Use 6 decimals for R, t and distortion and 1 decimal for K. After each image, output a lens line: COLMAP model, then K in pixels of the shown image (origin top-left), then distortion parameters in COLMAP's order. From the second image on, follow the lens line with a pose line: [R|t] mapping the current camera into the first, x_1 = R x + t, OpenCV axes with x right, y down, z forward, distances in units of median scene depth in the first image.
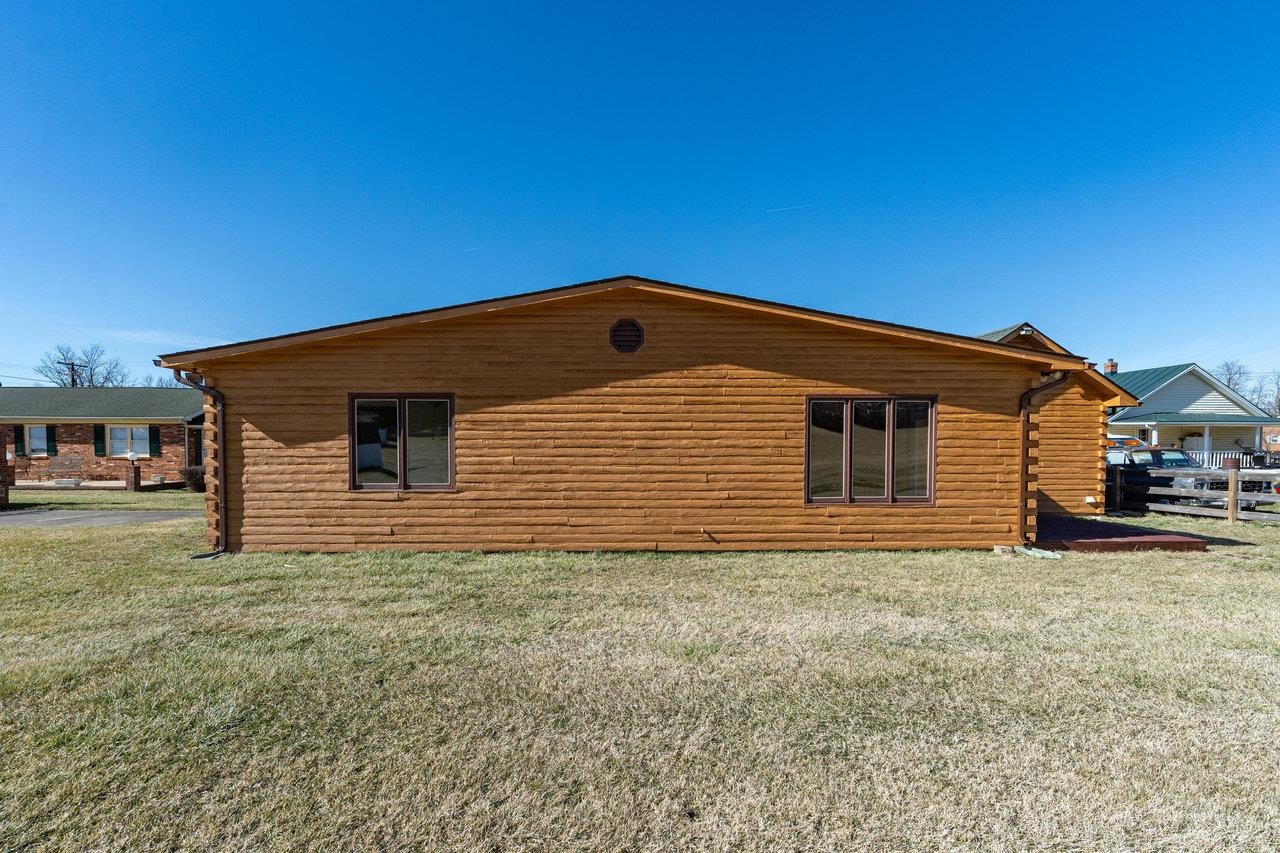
lens RADIAL K [[529.5, 0, 625.6], [0, 529.5, 485.7], [0, 0, 1]] dist [0.000455, -0.000875]
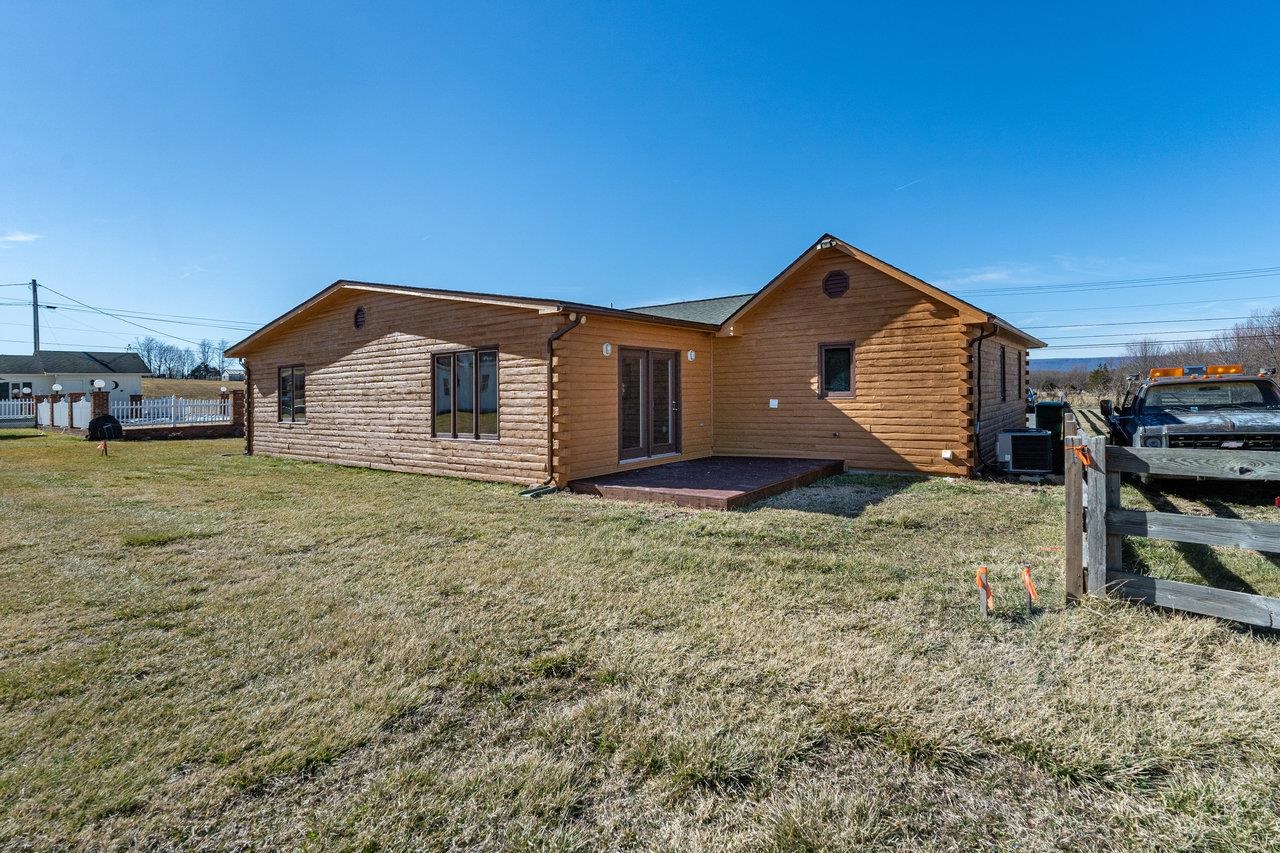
lens RADIAL K [[529.5, 0, 636.9], [0, 529.5, 414.8], [0, 0, 1]] dist [0.000455, -0.000875]
pose [[0.825768, 0.007384, -0.563961, 1.440732], [-0.021357, 0.999607, -0.018184, -0.008341], [0.563605, 0.027060, 0.825601, 0.238296]]
